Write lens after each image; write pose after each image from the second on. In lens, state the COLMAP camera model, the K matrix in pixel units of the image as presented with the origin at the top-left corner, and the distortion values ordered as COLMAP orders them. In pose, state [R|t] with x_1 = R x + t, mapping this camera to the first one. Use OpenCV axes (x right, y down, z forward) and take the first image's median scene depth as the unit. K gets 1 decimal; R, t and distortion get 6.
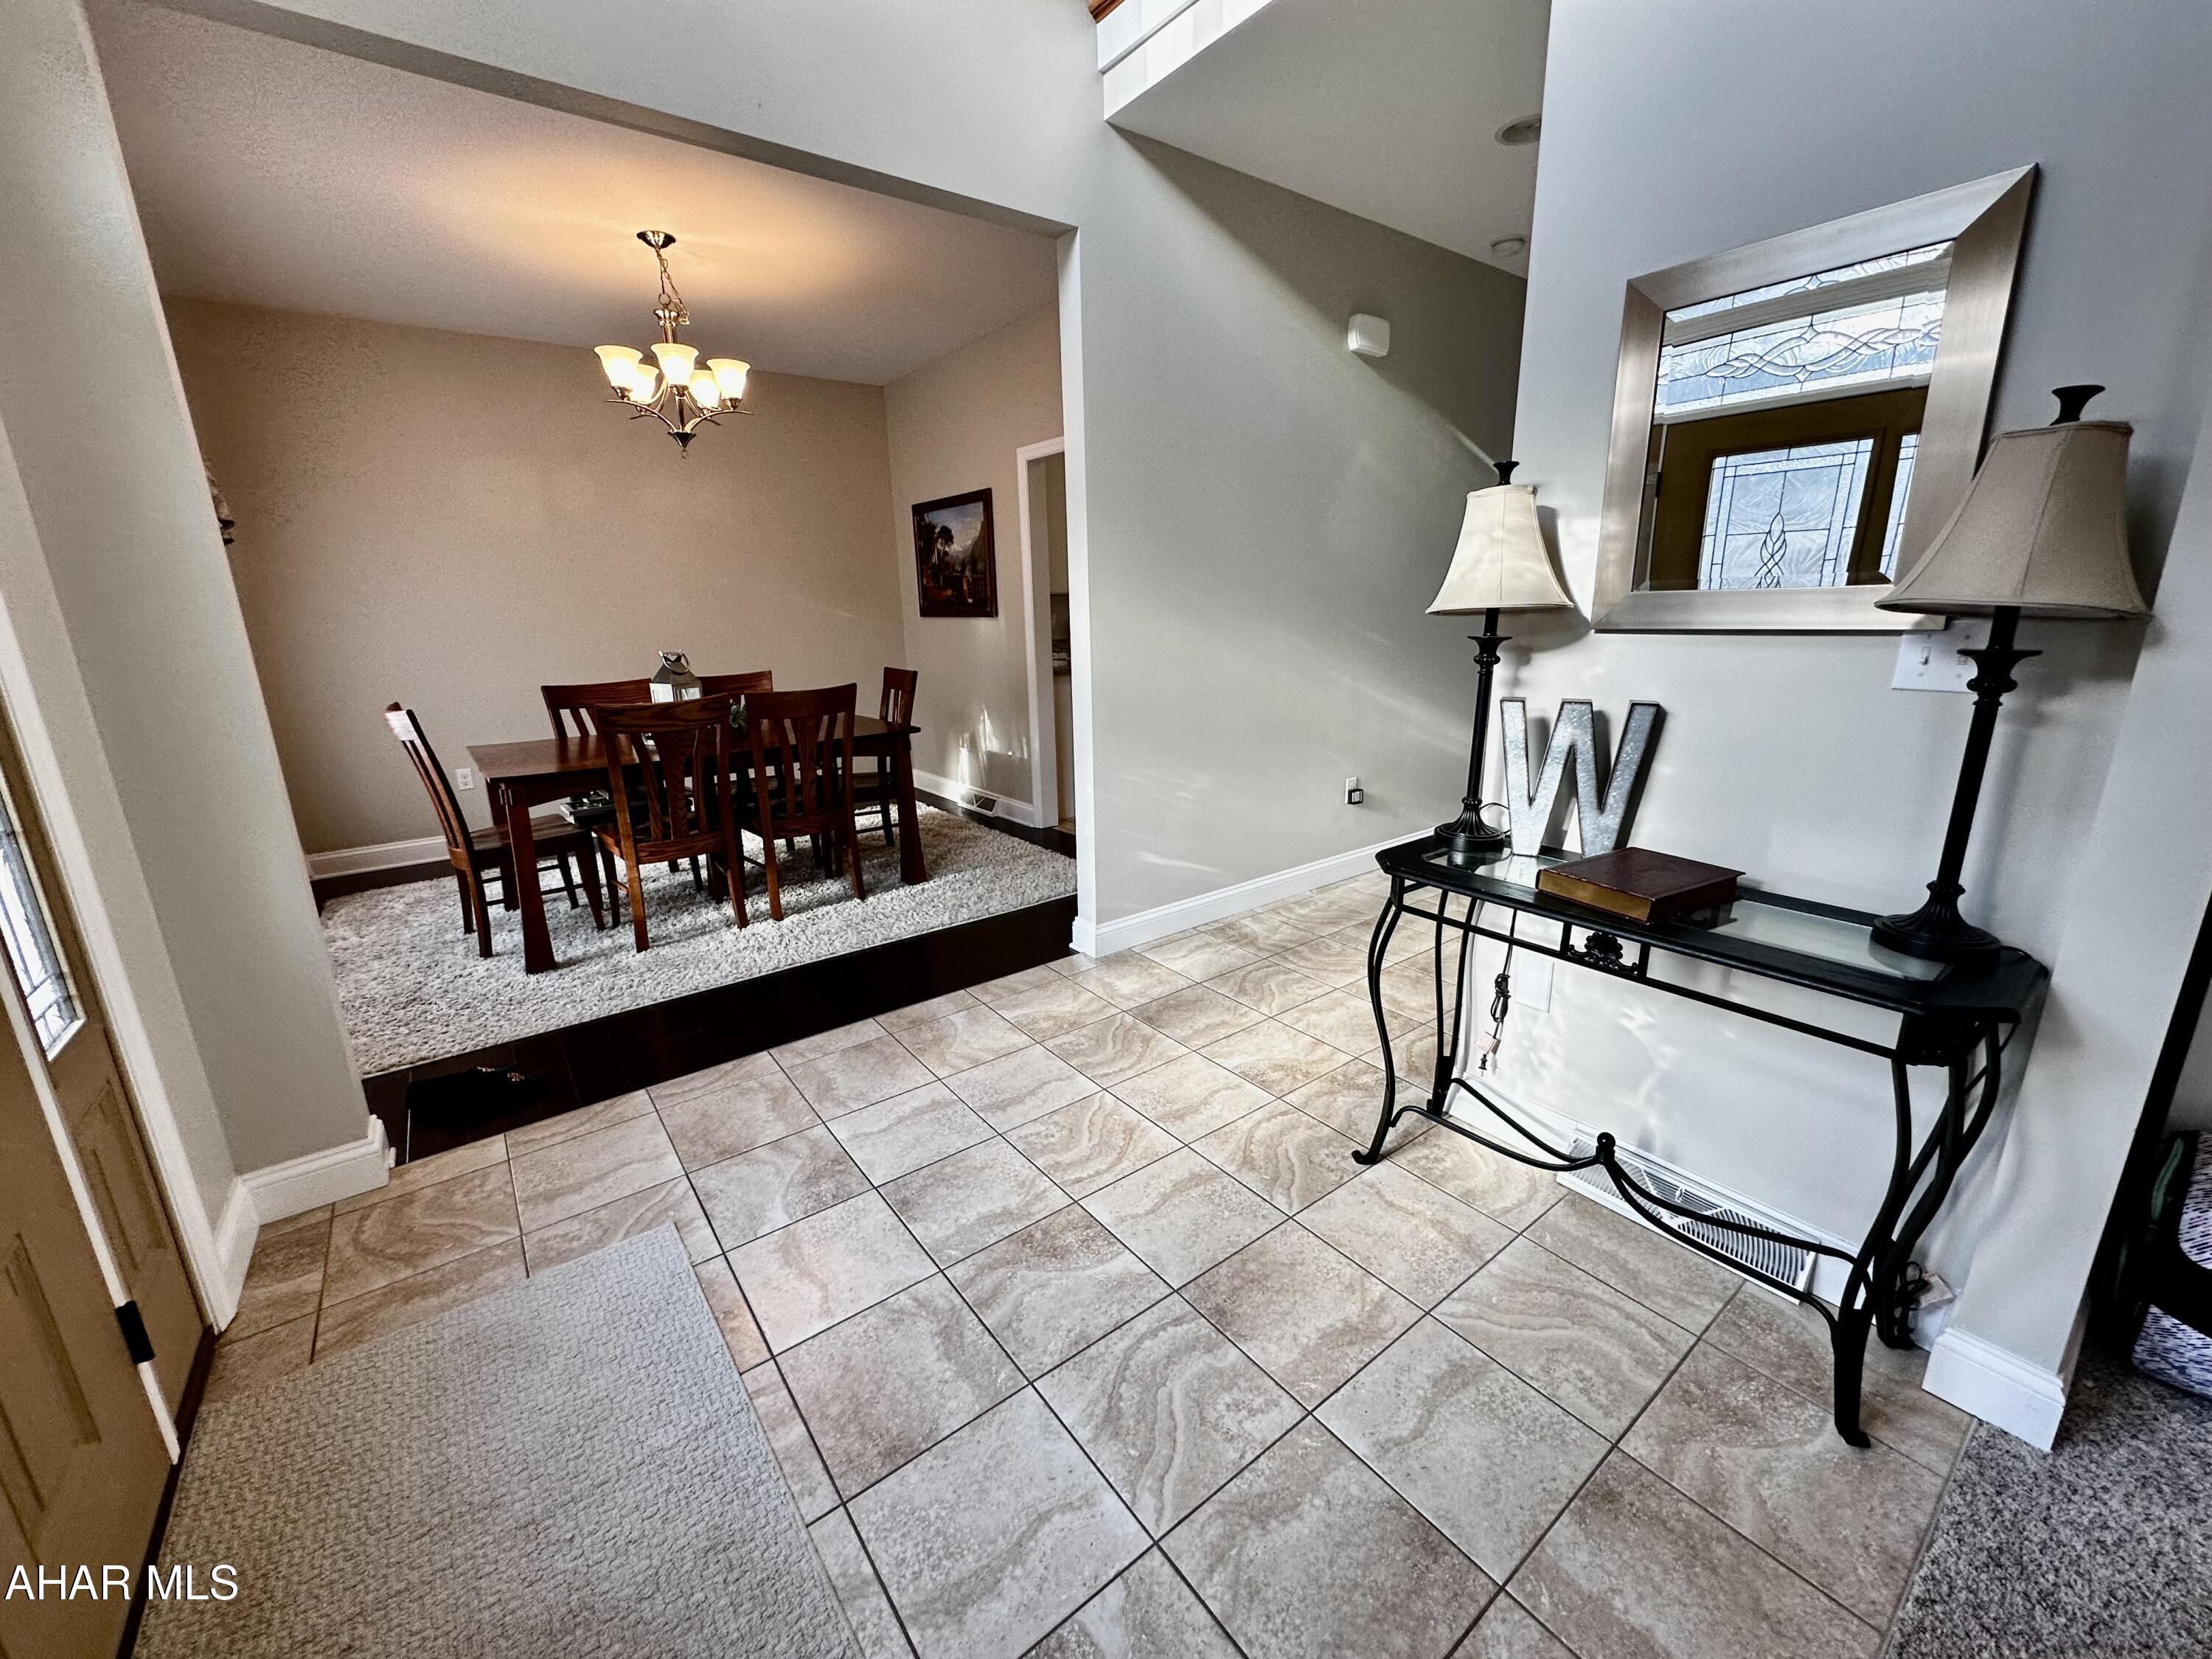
lens RADIAL K [[882.5, 0, 1103.9], [0, 882.5, 827.7], [0, 0, 1]] dist [-0.003813, 0.000870]
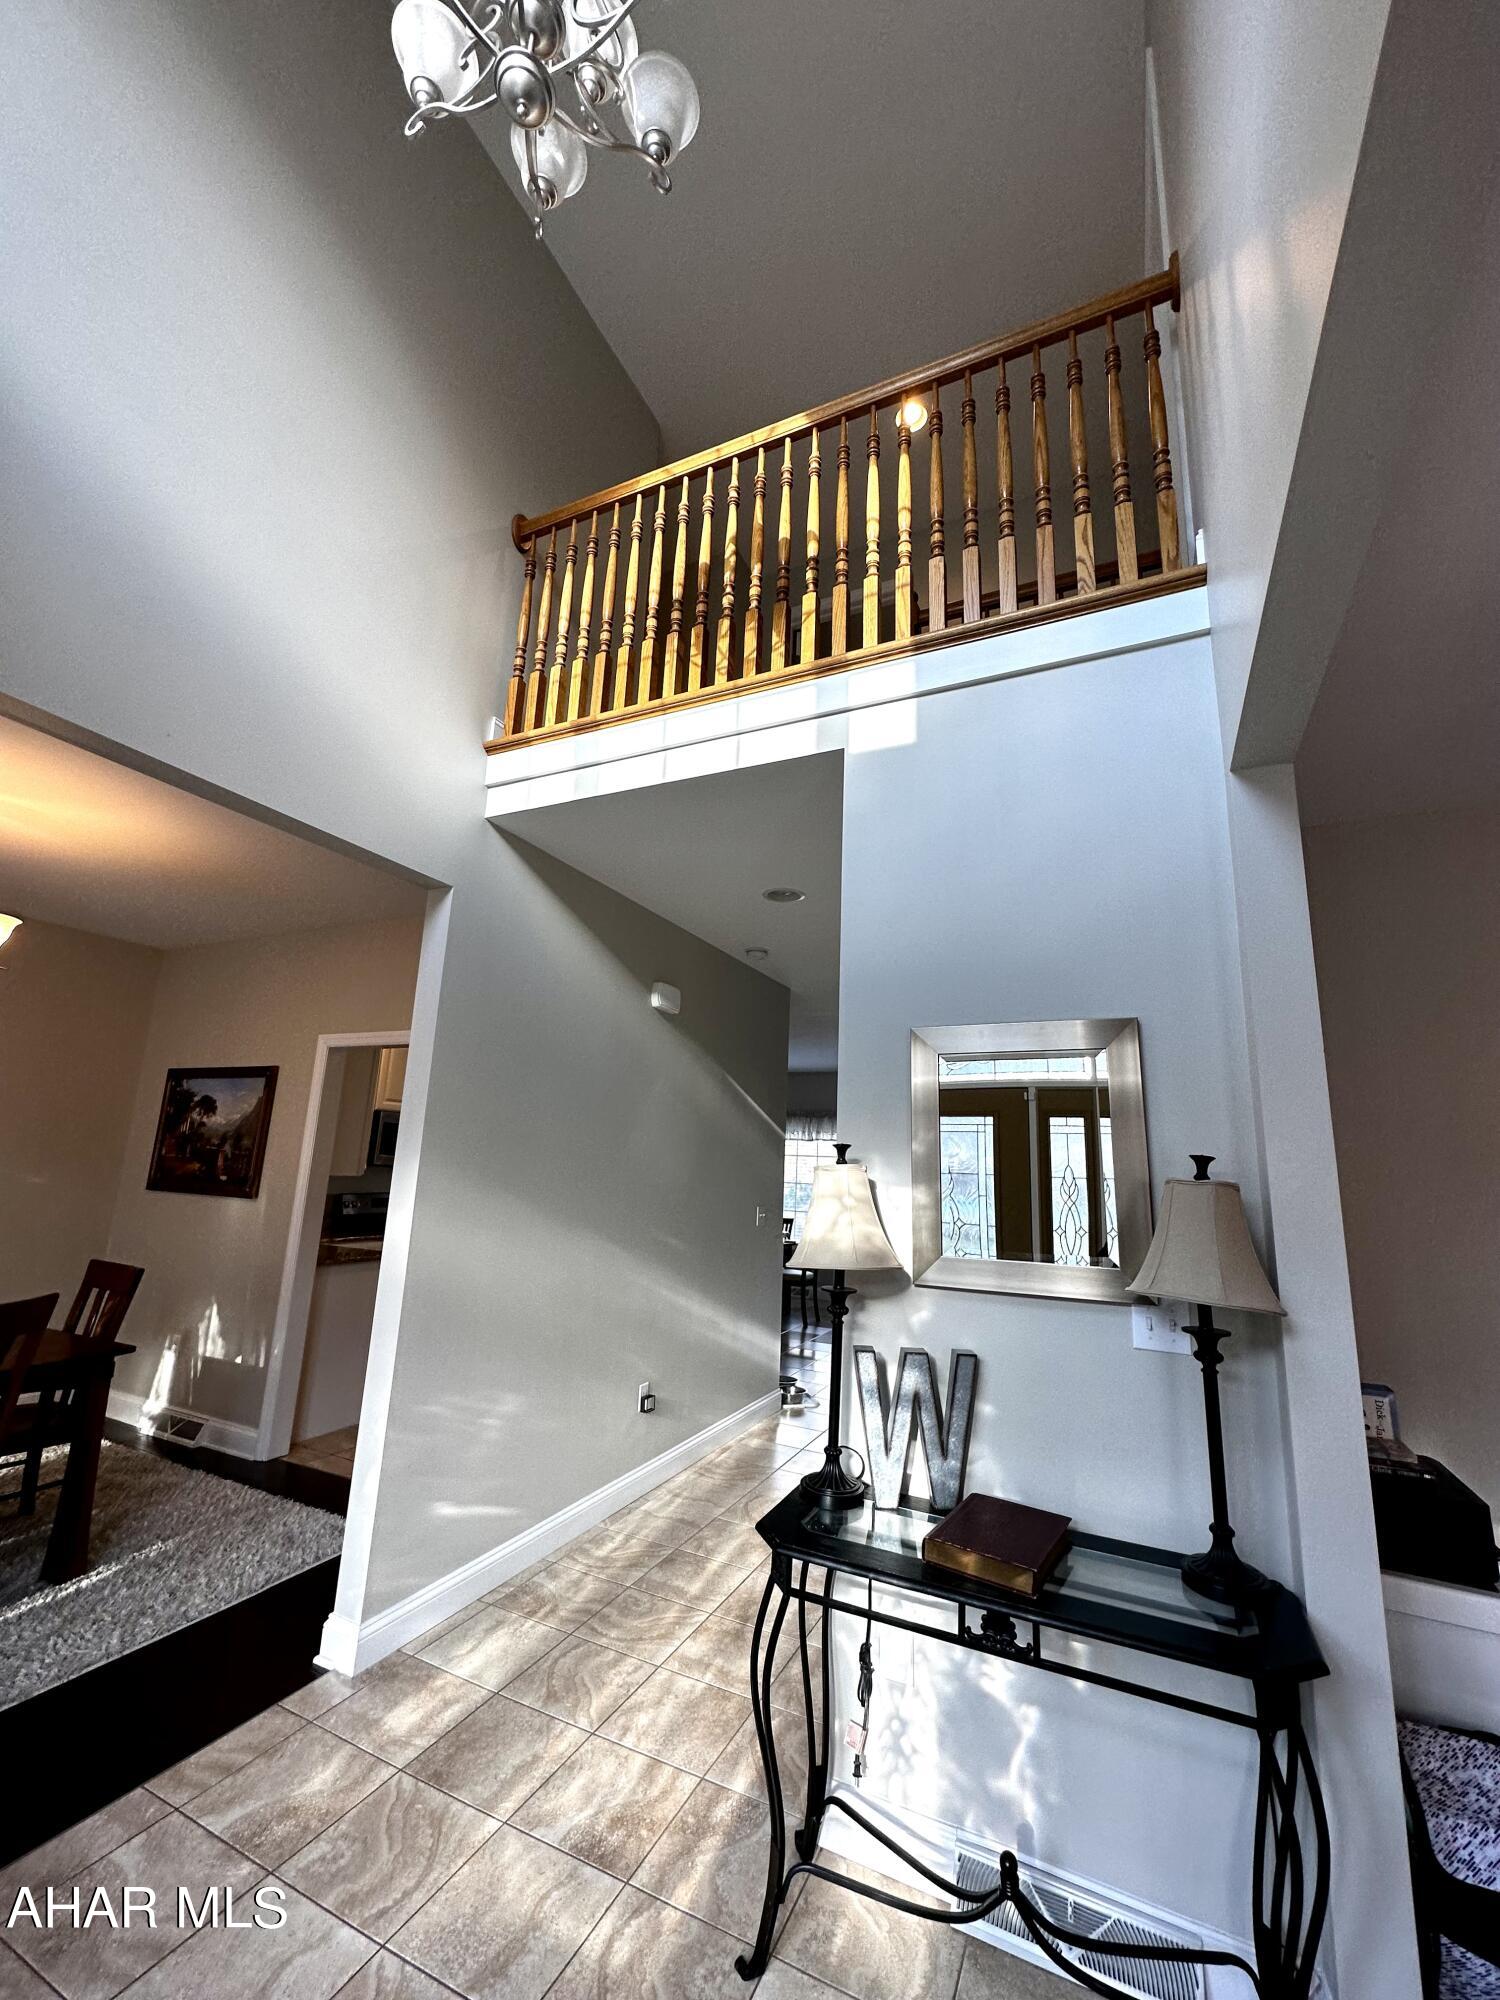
lens RADIAL K [[798.0, 0, 759.1], [0, 798.0, 997.7], [0, 0, 1]] dist [-0.003813, 0.000870]
pose [[0.882724, 0.153879, 0.443982, -0.089547], [0.059361, 0.900771, -0.430218, -0.062120], [-0.466128, 0.406119, 0.785998, 0.043386]]
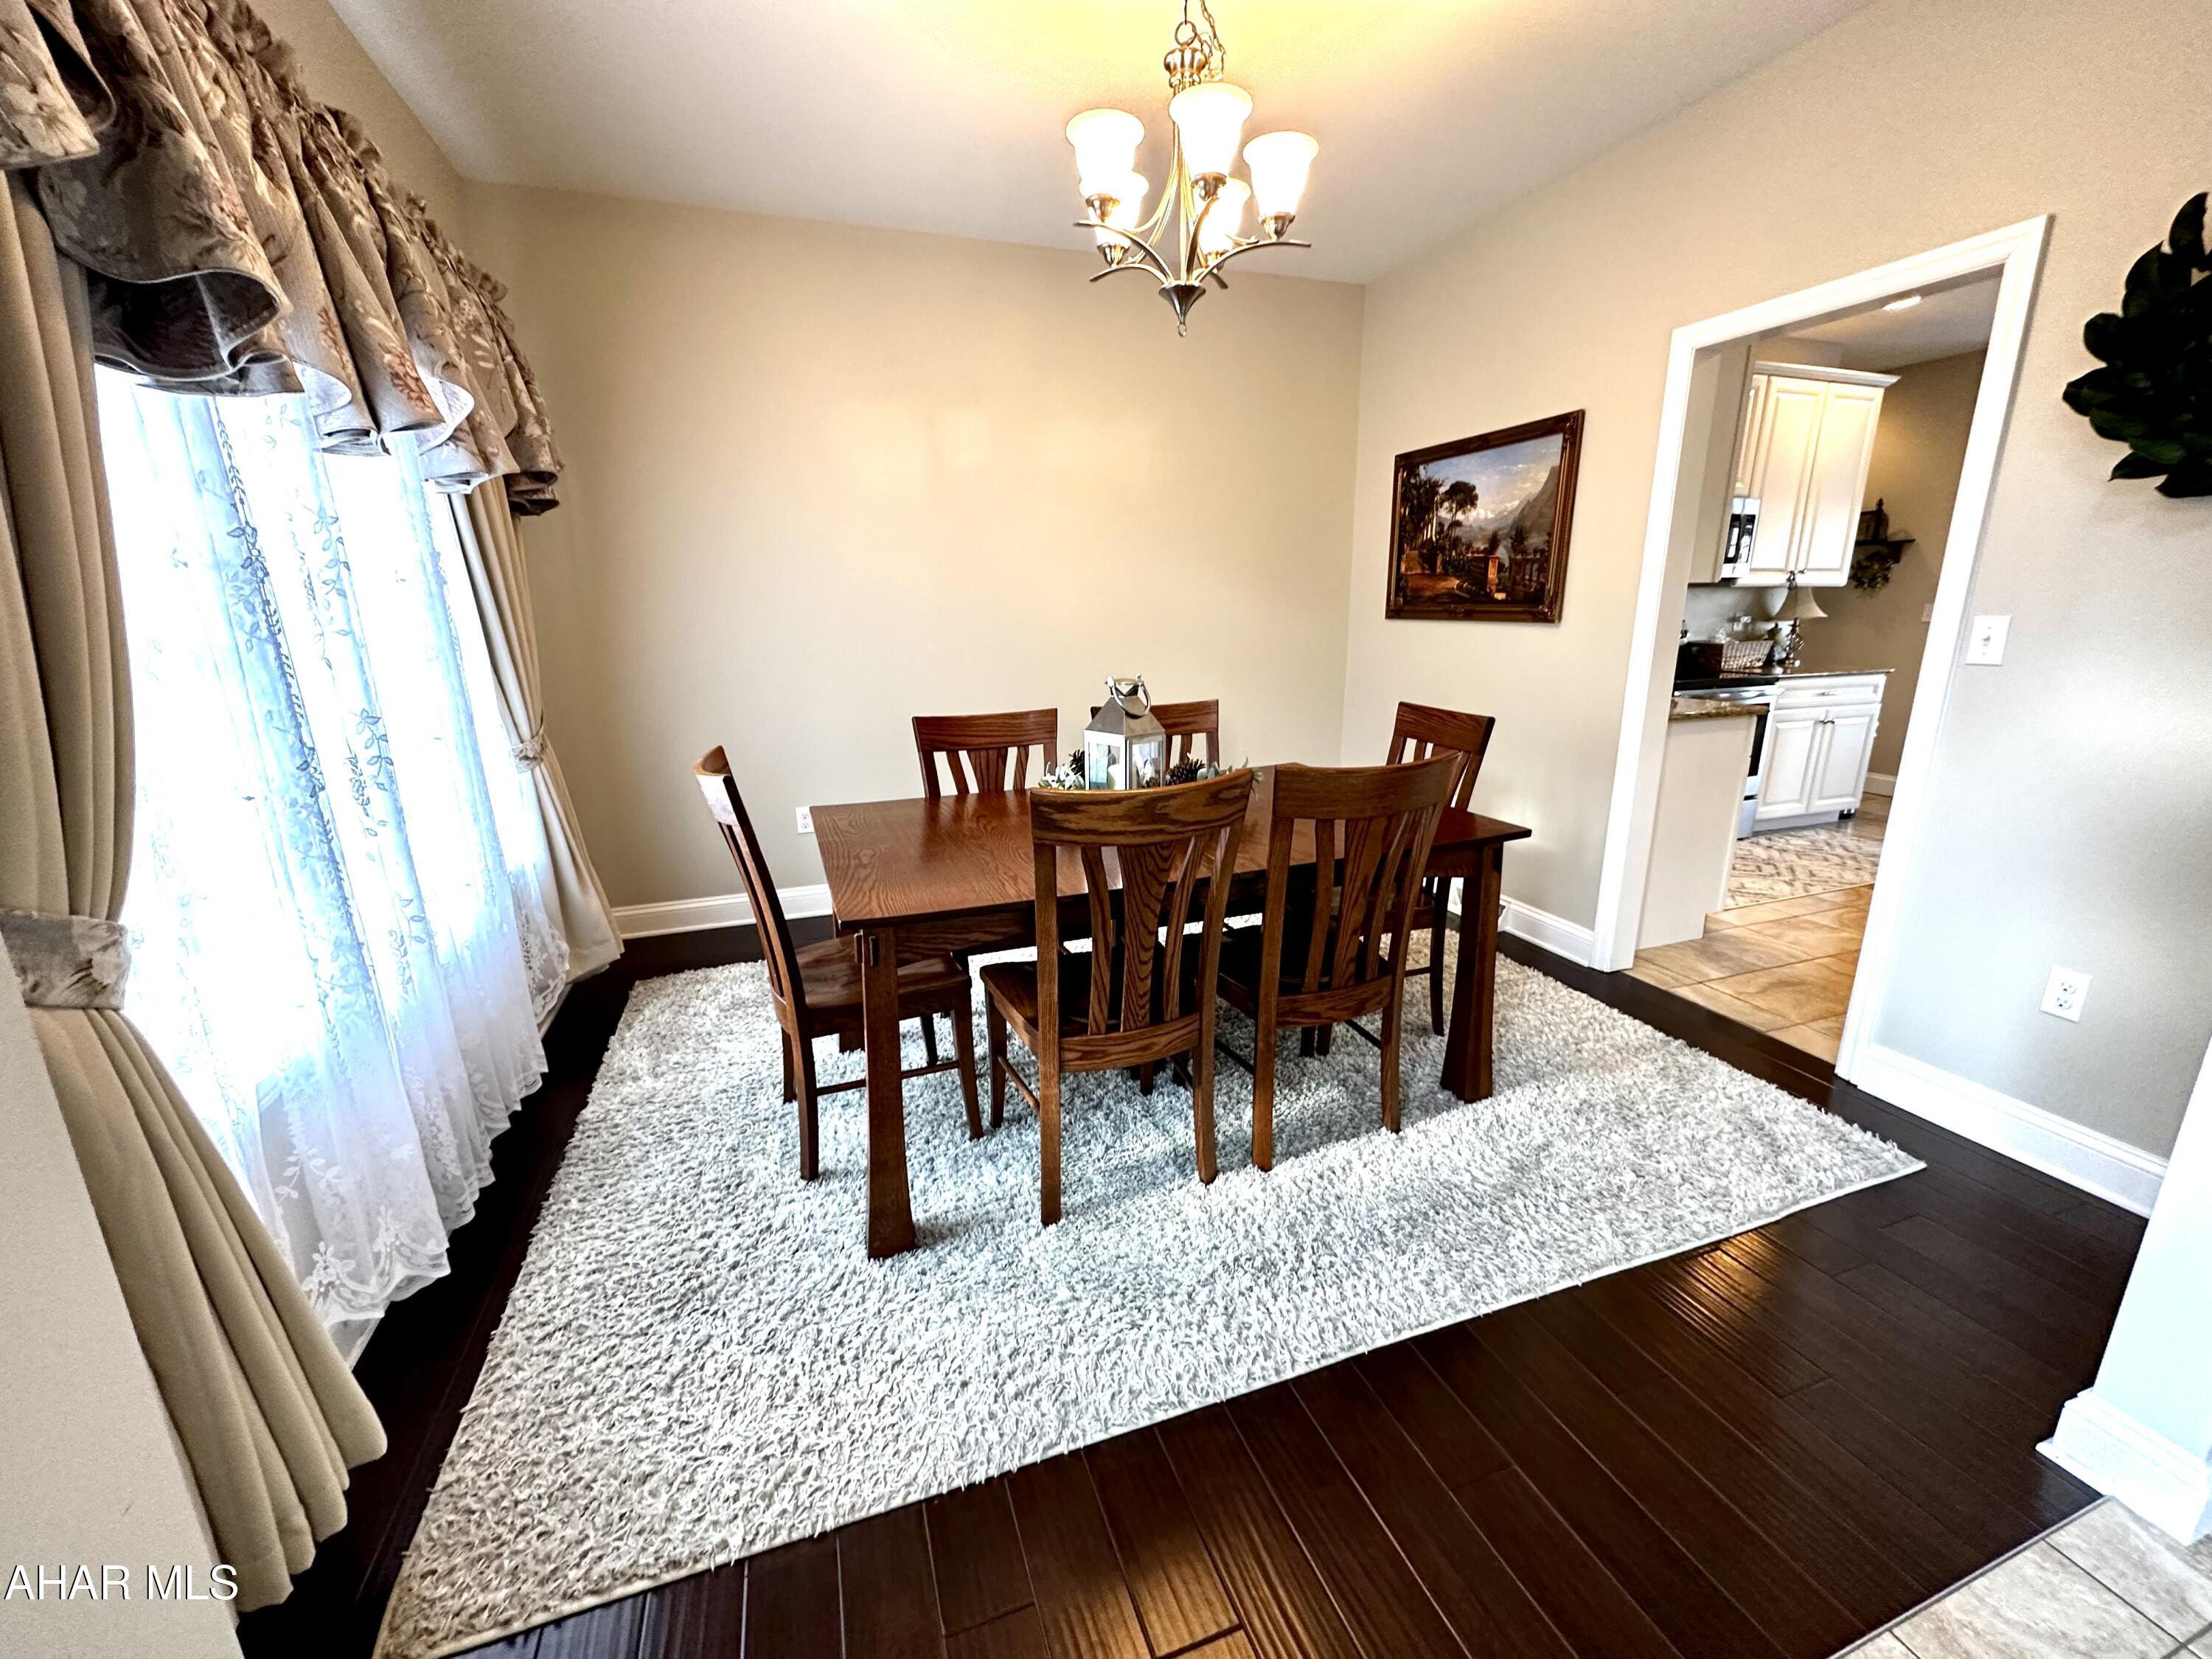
lens RADIAL K [[882.5, 0, 1096.6], [0, 882.5, 835.5], [0, 0, 1]] dist [-0.003813, 0.000870]
pose [[0.948653, 0.089655, -0.303347, -0.341145], [-0.086454, 0.995967, 0.023994, -0.115034], [0.304275, 0.003463, 0.952578, 0.467854]]
